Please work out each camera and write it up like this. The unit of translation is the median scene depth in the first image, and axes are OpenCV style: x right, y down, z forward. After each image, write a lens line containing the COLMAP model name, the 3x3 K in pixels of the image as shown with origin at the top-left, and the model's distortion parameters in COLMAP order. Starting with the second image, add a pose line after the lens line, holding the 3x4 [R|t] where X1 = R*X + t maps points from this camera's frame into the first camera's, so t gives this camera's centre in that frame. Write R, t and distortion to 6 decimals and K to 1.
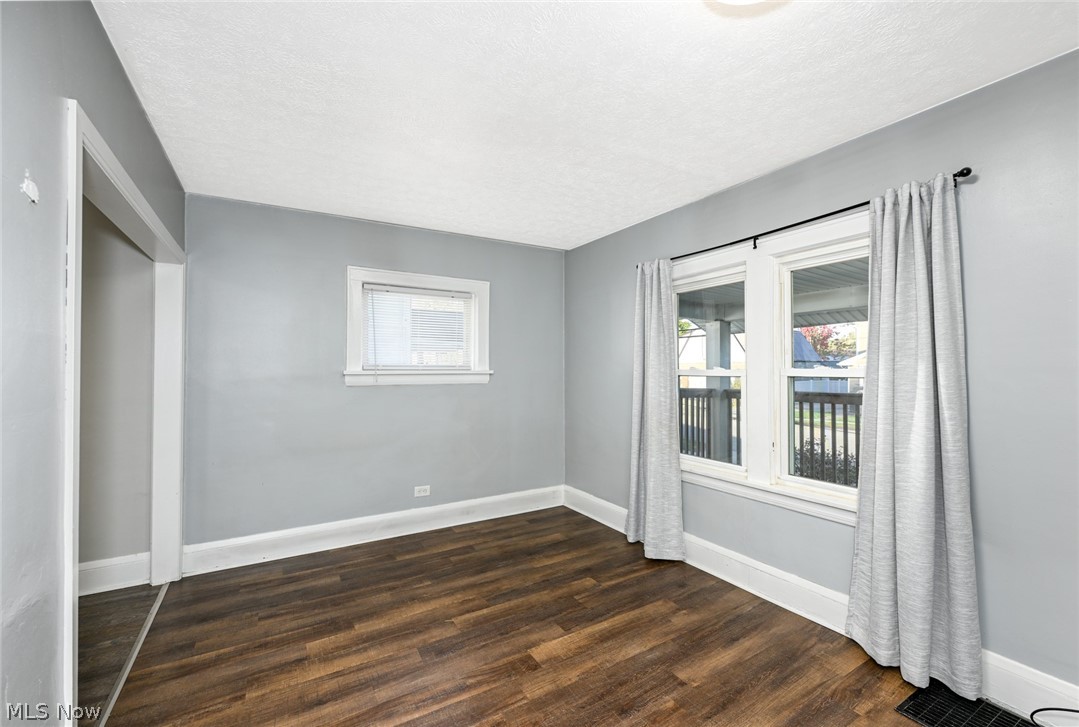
lens RADIAL K [[448.5, 0, 539.5], [0, 448.5, 363.5], [0, 0, 1]] dist [-0.003068, -0.000134]
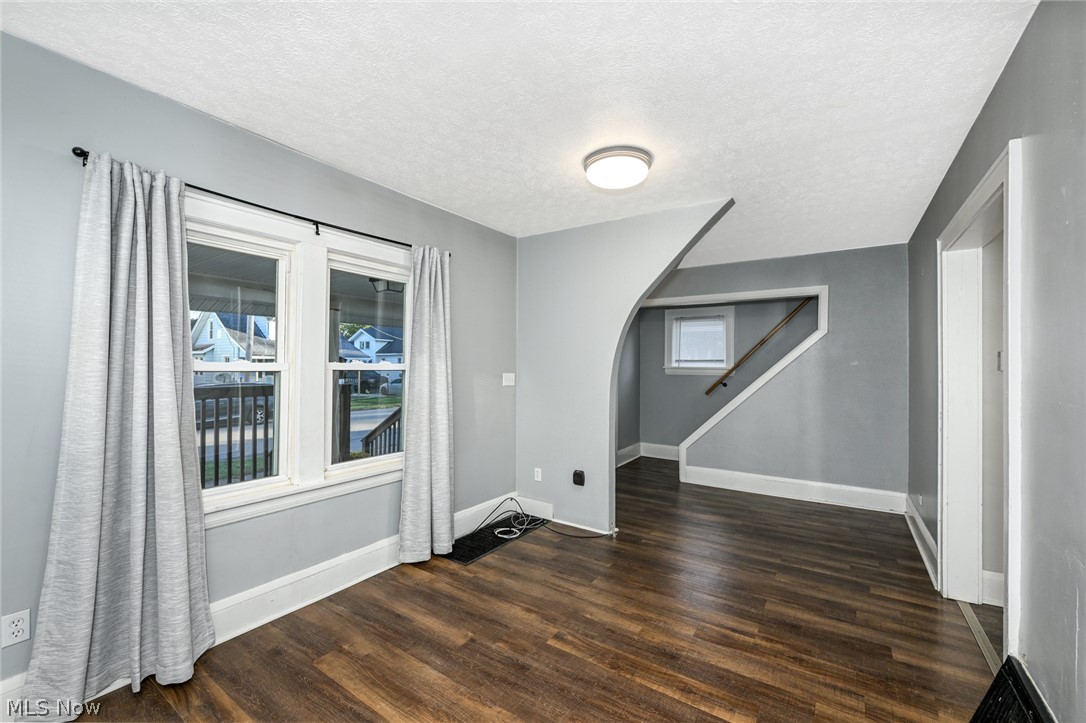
lens RADIAL K [[446.7, 0, 543.0], [0, 446.7, 361.5], [0, 0, 1]] dist [0.001646, 0.000257]
pose [[-0.420807, 0.006072, 0.907130, -0.598557], [-0.020031, 0.999672, -0.015984, 0.015700], [-0.906929, -0.024896, -0.420547, 1.006733]]
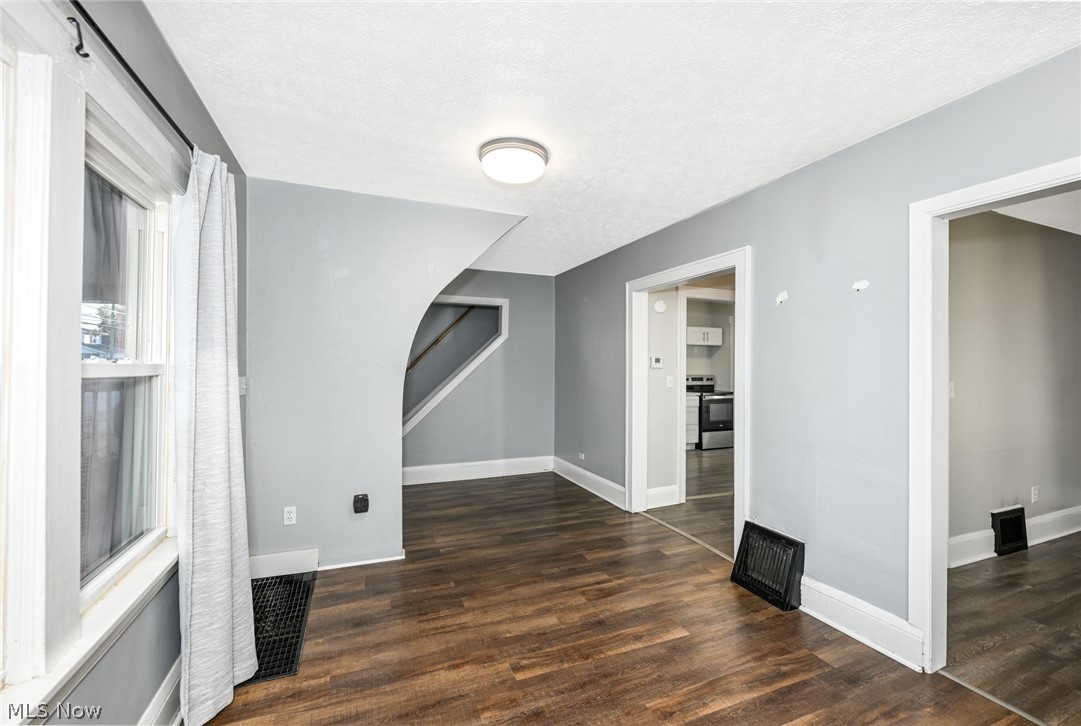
lens RADIAL K [[449.7, 0, 540.5], [0, 449.7, 363.0], [0, 0, 1]] dist [0.000625, 0.000083]
pose [[-0.987023, -0.003243, 0.160544, 0.018028], [-0.006526, 0.999780, -0.019926, 0.018502], [-0.160444, -0.020715, -0.986828, 1.383113]]
